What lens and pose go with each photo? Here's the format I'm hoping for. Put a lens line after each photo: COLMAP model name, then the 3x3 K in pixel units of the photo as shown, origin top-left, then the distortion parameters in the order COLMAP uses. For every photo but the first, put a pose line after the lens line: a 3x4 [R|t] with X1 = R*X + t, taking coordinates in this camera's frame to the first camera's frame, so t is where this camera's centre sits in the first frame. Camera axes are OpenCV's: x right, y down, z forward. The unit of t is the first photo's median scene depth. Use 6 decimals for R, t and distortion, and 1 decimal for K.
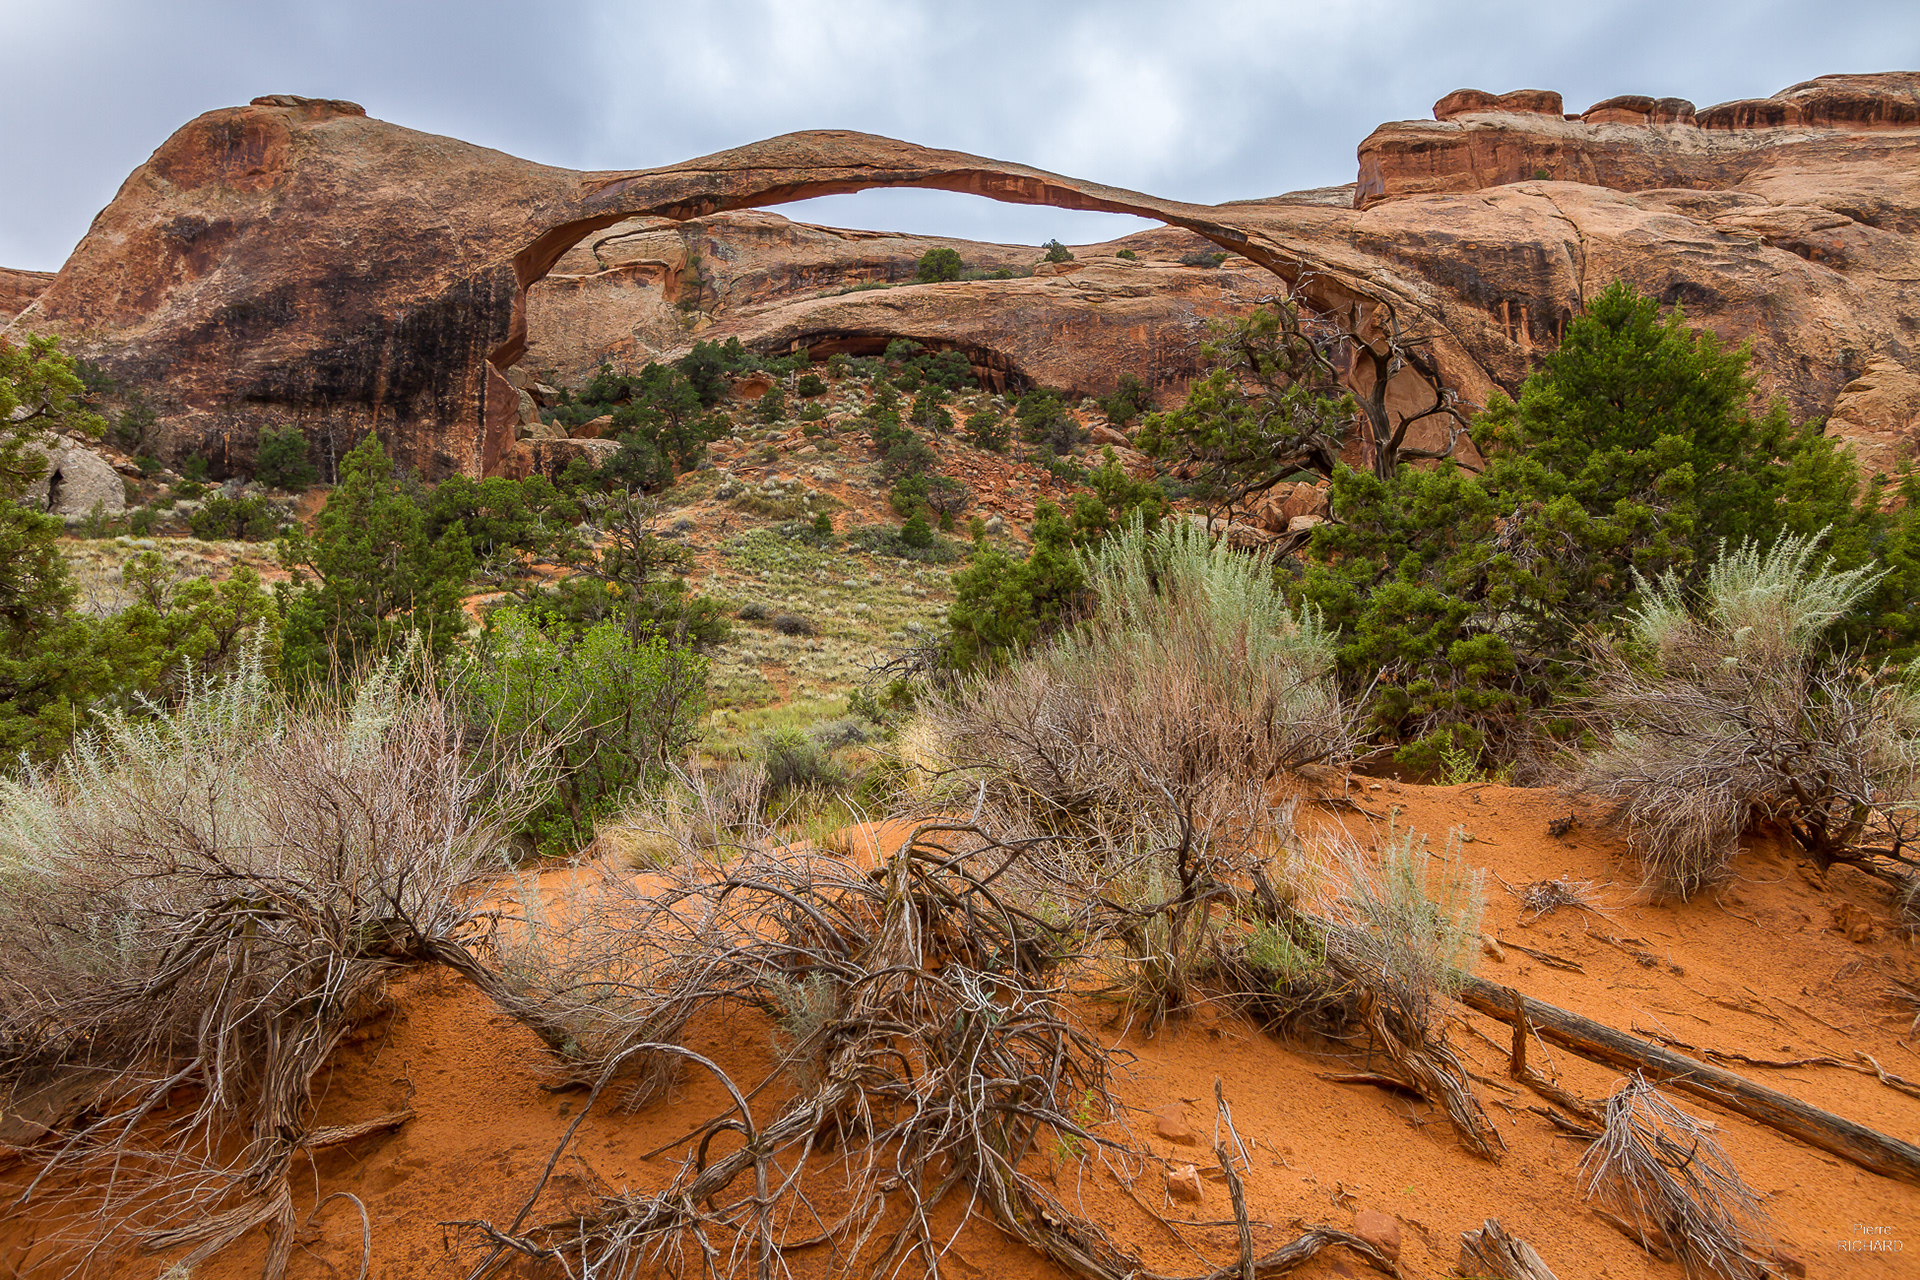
lens RADIAL K [[1308.8, 0, 959.1], [0, 1308.8, 638.7], [0, 0, 1]] dist [0.004126, 0.000986]
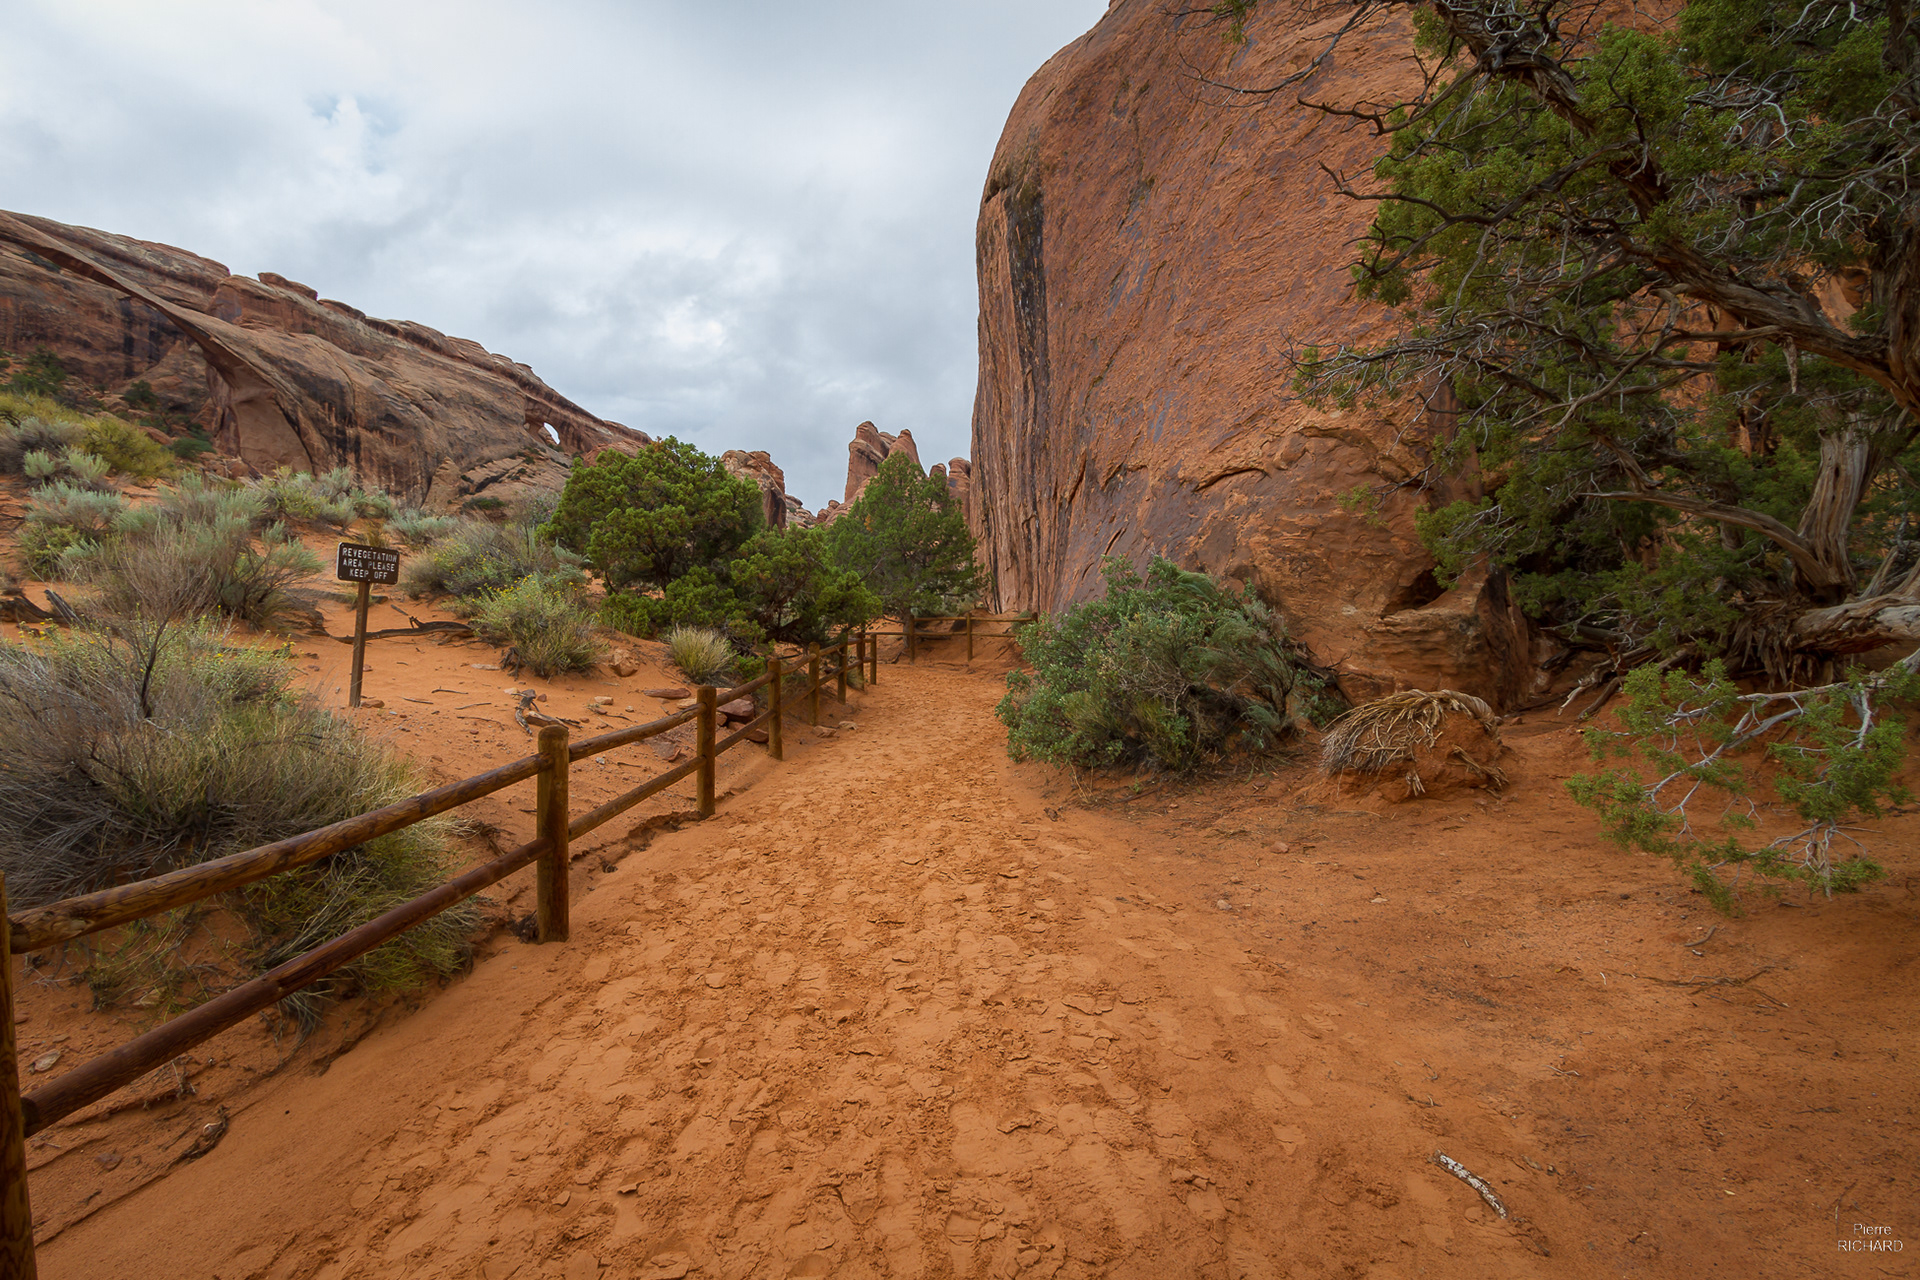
lens RADIAL K [[901.6, 0, 956.2], [0, 901.6, 632.5], [0, 0, 1]] dist [-0.001244, 0.000083]
pose [[0.225078, -0.003353, 0.974335, -0.821247], [-0.134208, 0.990355, 0.034412, -0.037680], [-0.965053, -0.138509, 0.222457, -0.494783]]
